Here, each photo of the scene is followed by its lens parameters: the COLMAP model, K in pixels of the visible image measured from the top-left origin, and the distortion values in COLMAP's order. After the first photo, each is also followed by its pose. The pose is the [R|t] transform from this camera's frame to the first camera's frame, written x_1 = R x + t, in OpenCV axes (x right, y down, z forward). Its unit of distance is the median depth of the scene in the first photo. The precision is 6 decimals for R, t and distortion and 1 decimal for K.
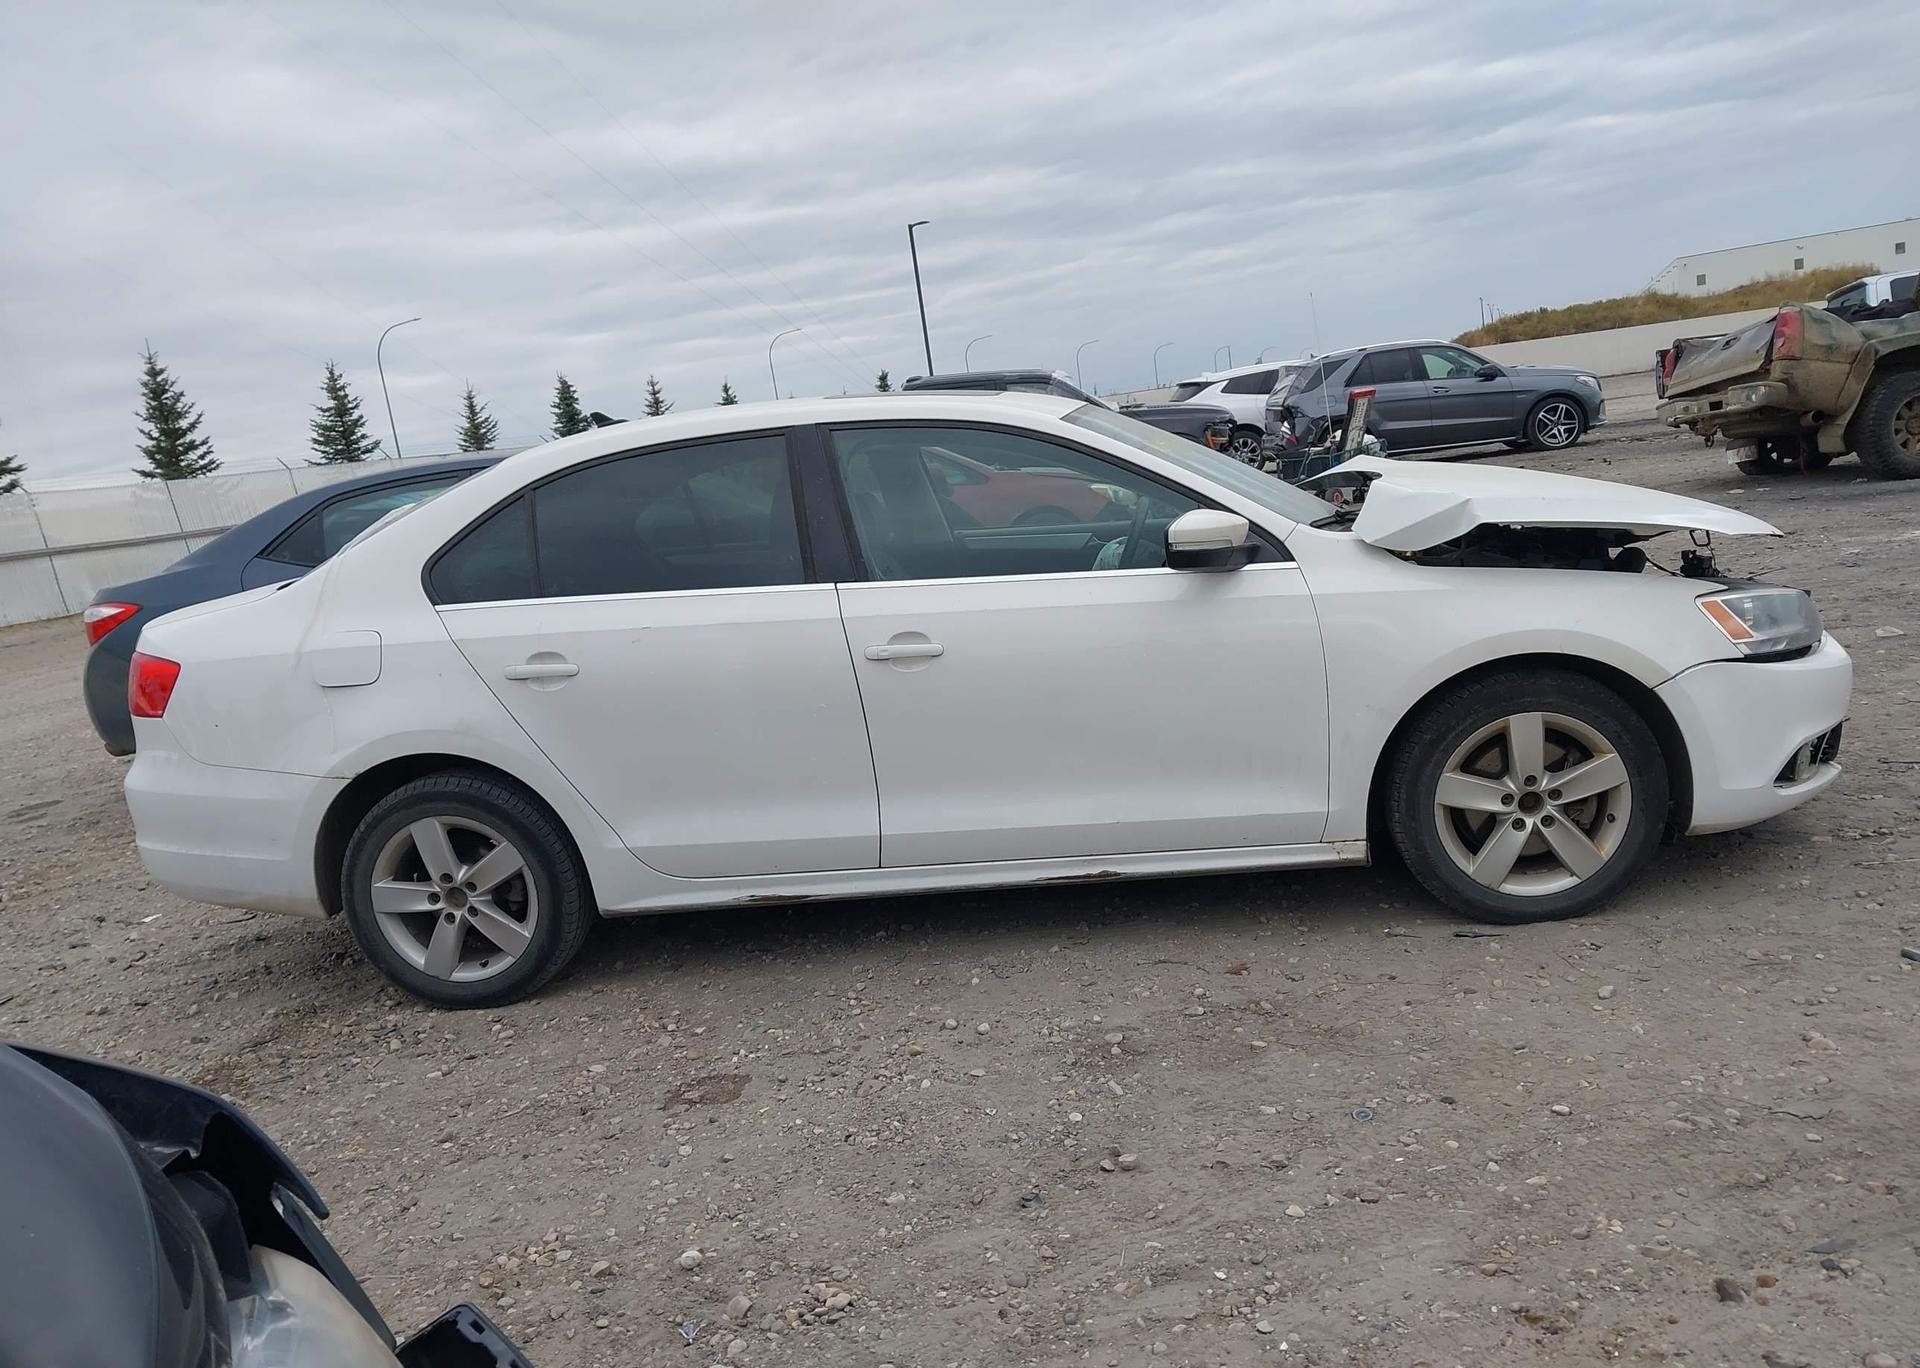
lens RADIAL K [[1744.9, 0, 960.0], [0, 1744.9, 684.0], [0, 0, 1]] dist [0.007259, 0.007423]
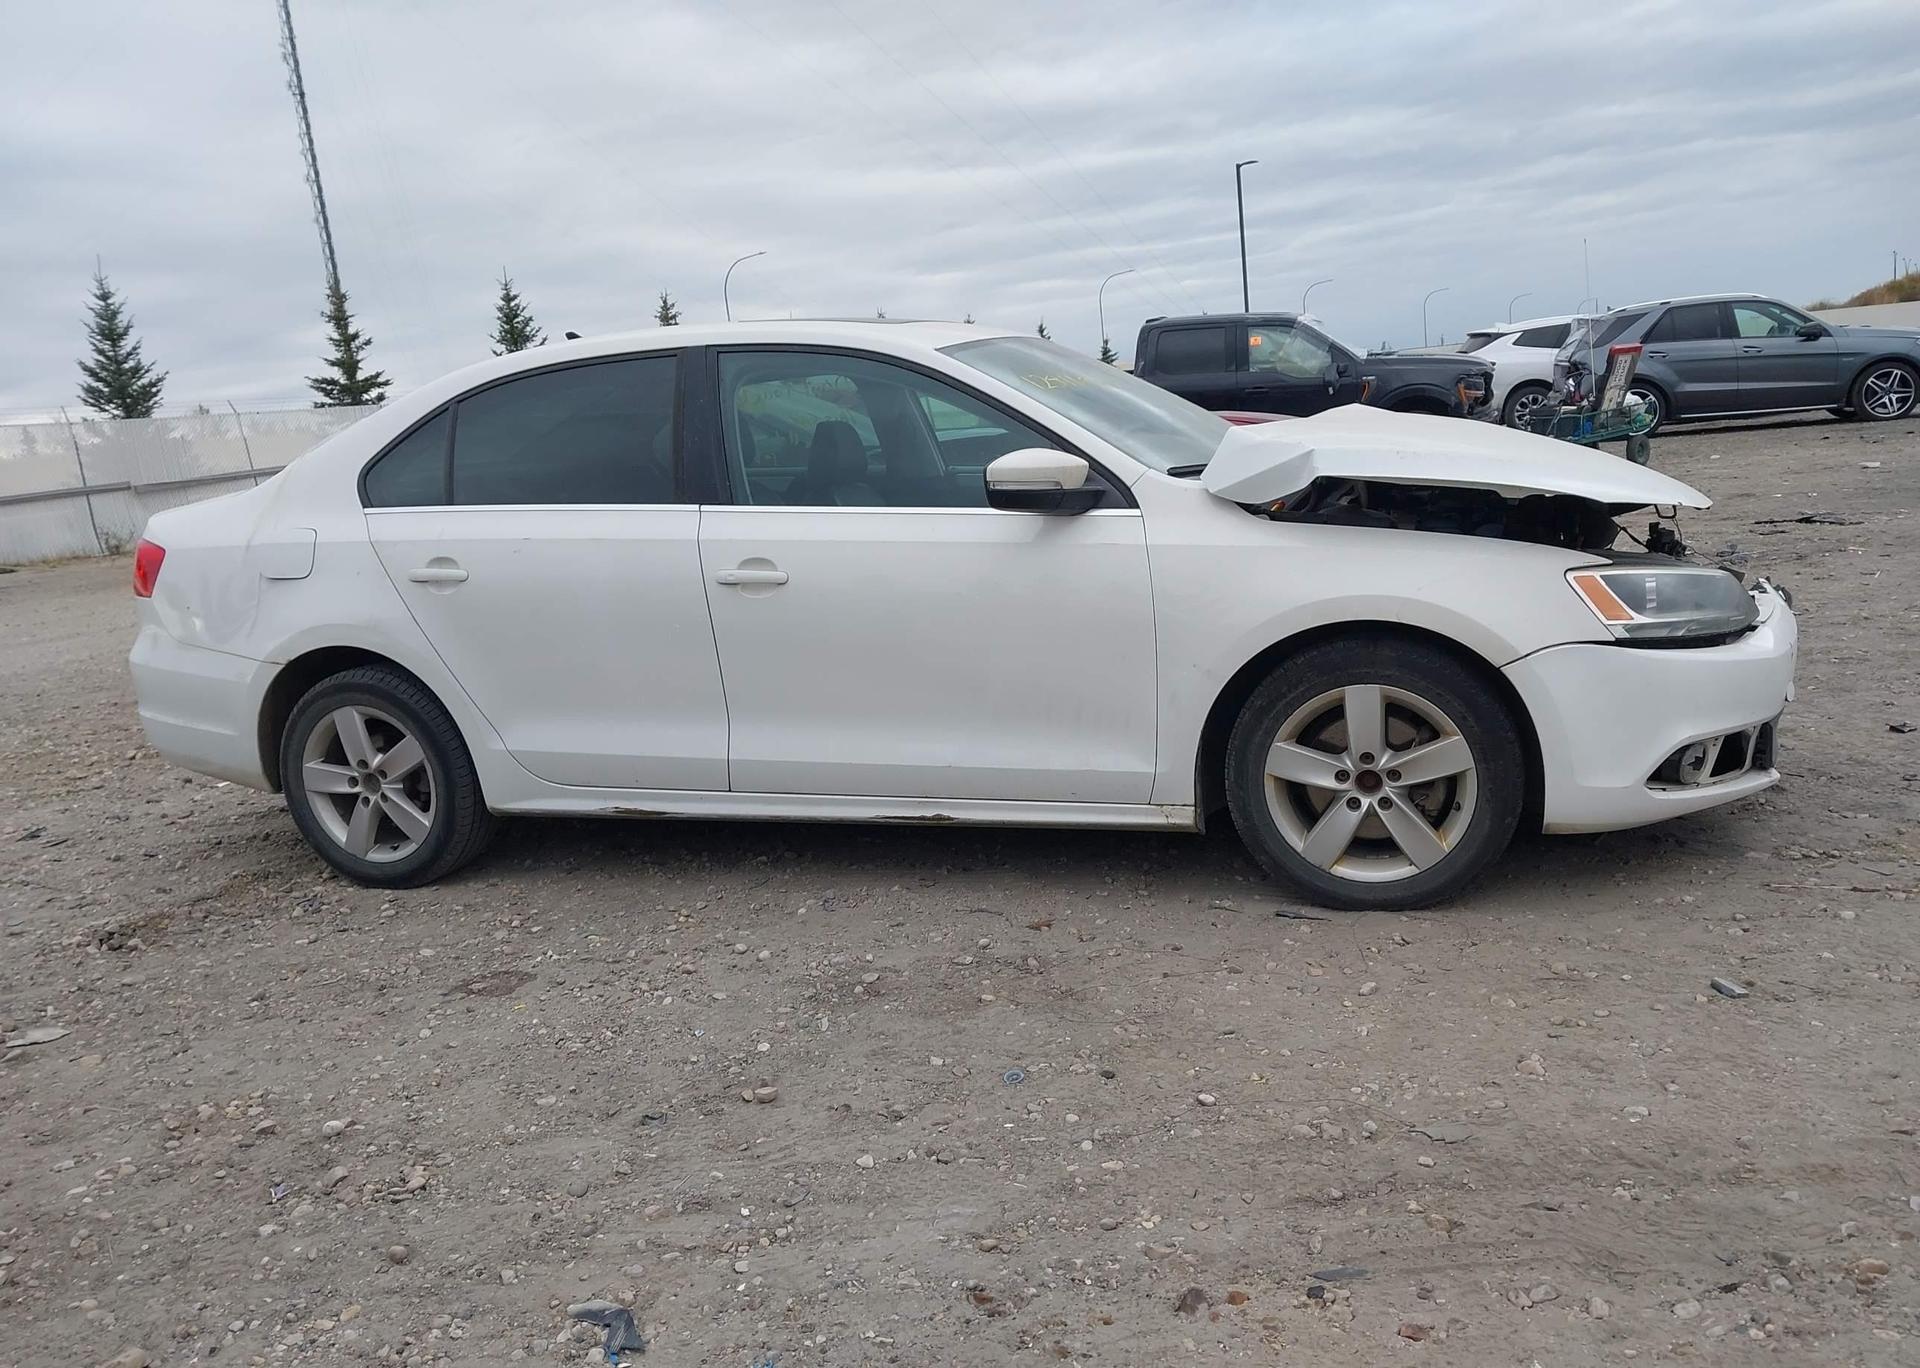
lens RADIAL K [[1744.9, 0, 960.0], [0, 1744.9, 684.0], [0, 0, 1]] dist [0.007259, 0.007423]
pose [[0.969685, 0.075956, -0.232255, 0.304235], [-0.068958, 0.996891, 0.038114, -0.003785], [0.234428, -0.020942, 0.971908, 0.046875]]
